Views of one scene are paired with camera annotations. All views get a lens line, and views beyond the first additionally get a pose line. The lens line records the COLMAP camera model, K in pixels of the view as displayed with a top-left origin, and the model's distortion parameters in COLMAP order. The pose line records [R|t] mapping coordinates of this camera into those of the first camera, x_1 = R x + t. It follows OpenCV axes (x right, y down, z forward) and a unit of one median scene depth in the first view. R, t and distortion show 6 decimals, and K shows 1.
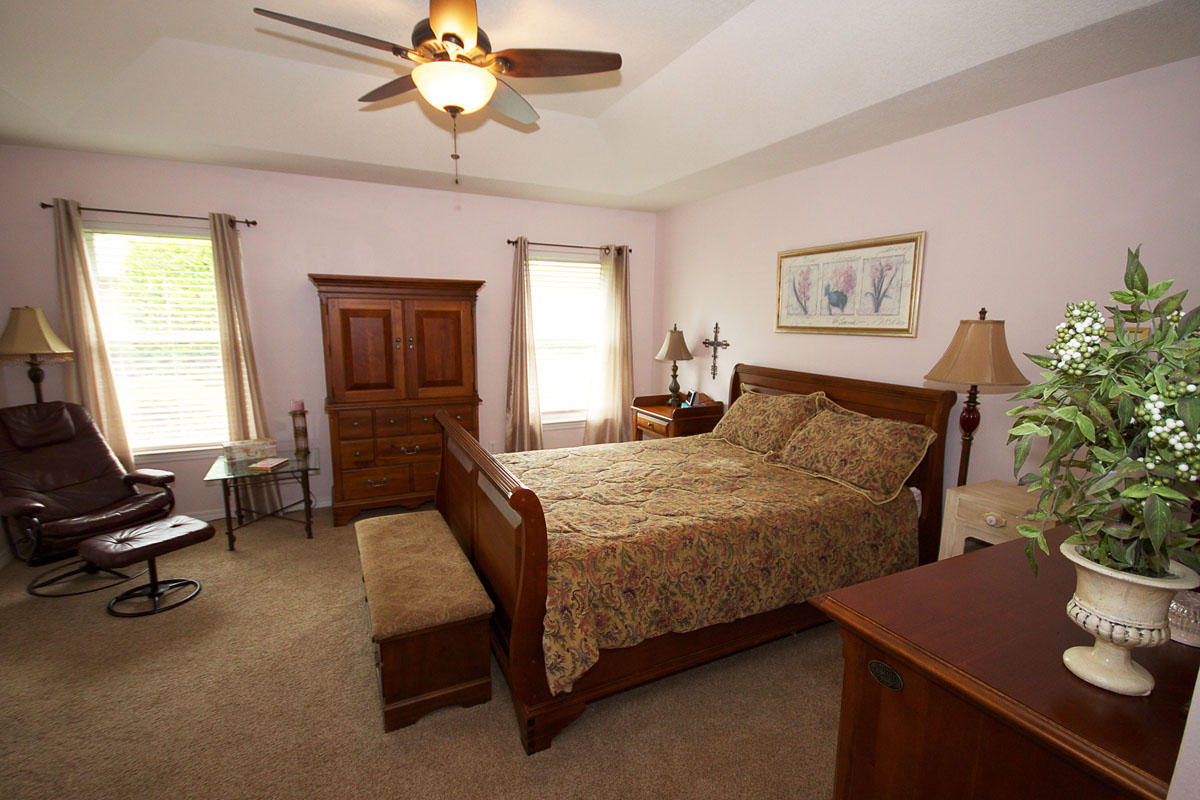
lens RADIAL K [[546.8, 0, 605.9], [0, 546.8, 398.4], [0, 0, 1]] dist [-0.000741, -0.000087]
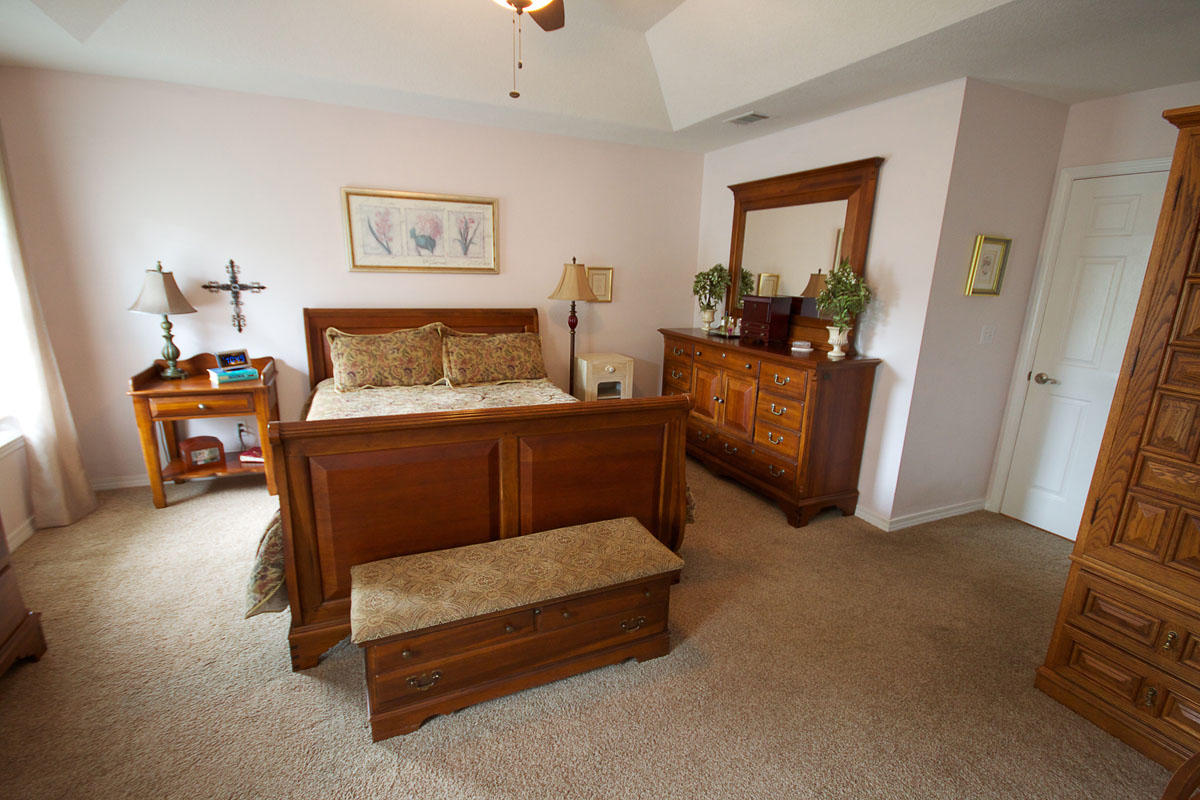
lens RADIAL K [[546.8, 0, 604.4], [0, 546.8, 403.9], [0, 0, 1]] dist [-0.000741, -0.000087]
pose [[0.043895, -0.252249, 0.966666, -0.843096], [0.119611, 0.961966, 0.245591, -0.097042], [-0.991850, 0.104843, 0.072398, 0.615831]]
